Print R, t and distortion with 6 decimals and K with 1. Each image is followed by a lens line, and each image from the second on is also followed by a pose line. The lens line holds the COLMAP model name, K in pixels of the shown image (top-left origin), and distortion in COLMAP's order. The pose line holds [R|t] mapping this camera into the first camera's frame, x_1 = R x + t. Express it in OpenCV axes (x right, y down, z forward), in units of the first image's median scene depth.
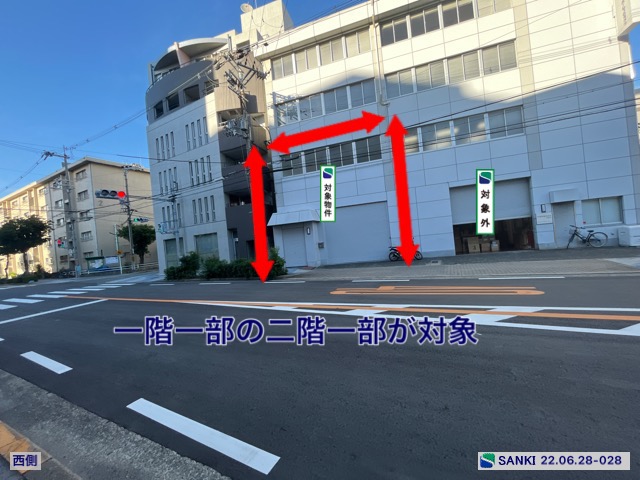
lens RADIAL K [[257.6, 0, 319.3], [0, 257.6, 240.8], [0, 0, 1]] dist [-0.003340, 0.000128]
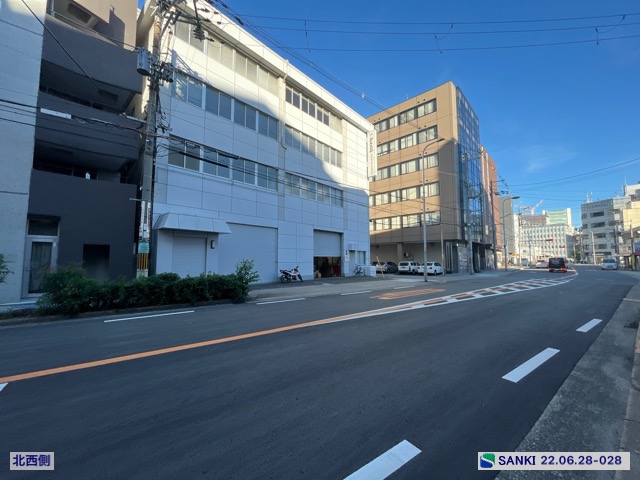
lens RADIAL K [[257.3, 0, 320.0], [0, 257.3, 240.0], [0, 0, 1]] dist [-0.000123, 0.000107]
pose [[0.420188, 0.165395, 0.892237, -0.575890], [-0.042660, 0.985763, -0.162641, 0.060304], [-0.906434, 0.030277, 0.421261, 0.330838]]
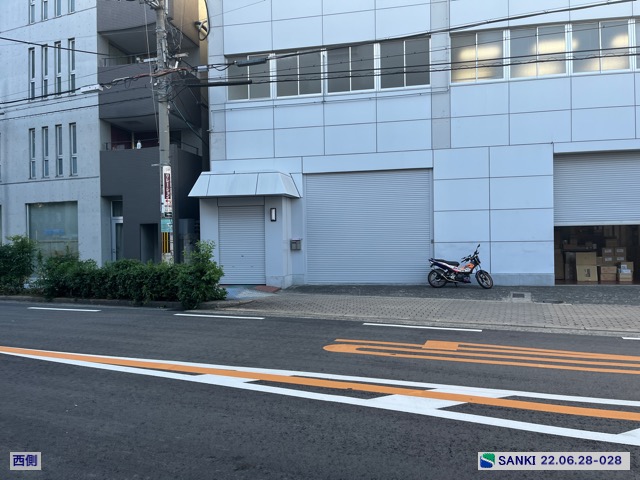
lens RADIAL K [[484.8, 0, 329.6], [0, 484.8, 241.2], [0, 0, 1]] dist [0.066154, -0.095841]
pose [[0.991700, 0.079455, 0.101088, -0.022581], [-0.080095, 0.996785, 0.002284, 0.002617], [-0.100582, -0.010361, 0.994875, 0.054699]]
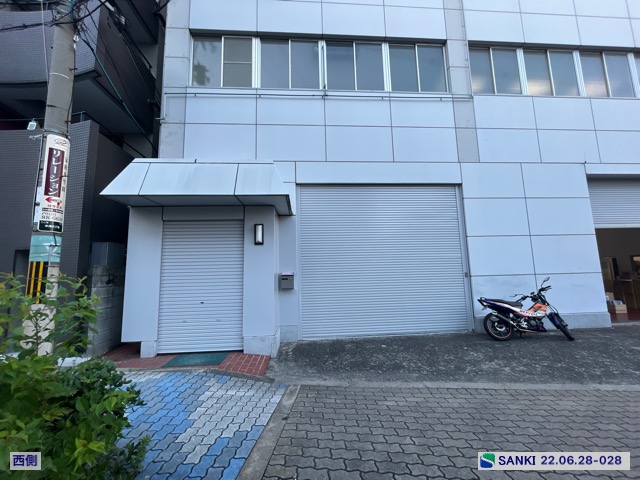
lens RADIAL K [[257.6, 0, 319.3], [0, 257.6, 240.8], [0, 0, 1]] dist [-0.003340, 0.000128]
pose [[0.929609, 0.117294, 0.349384, -0.075649], [-0.066390, 0.985791, -0.154302, 0.012706], [-0.362518, 0.120245, 0.924187, 0.636310]]
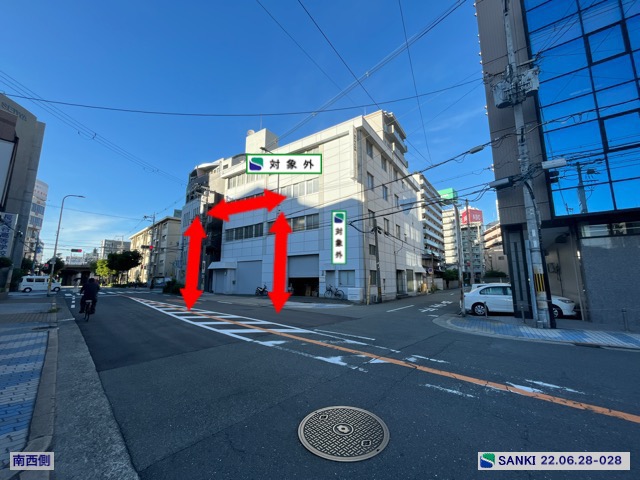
lens RADIAL K [[257.6, 0, 319.3], [0, 257.6, 240.8], [0, 0, 1]] dist [-0.003340, 0.000128]
pose [[0.949897, 0.048837, -0.308723, 1.043116], [-0.090138, 0.988556, -0.120961, -0.097566], [0.299283, 0.142729, 0.943429, -0.496887]]
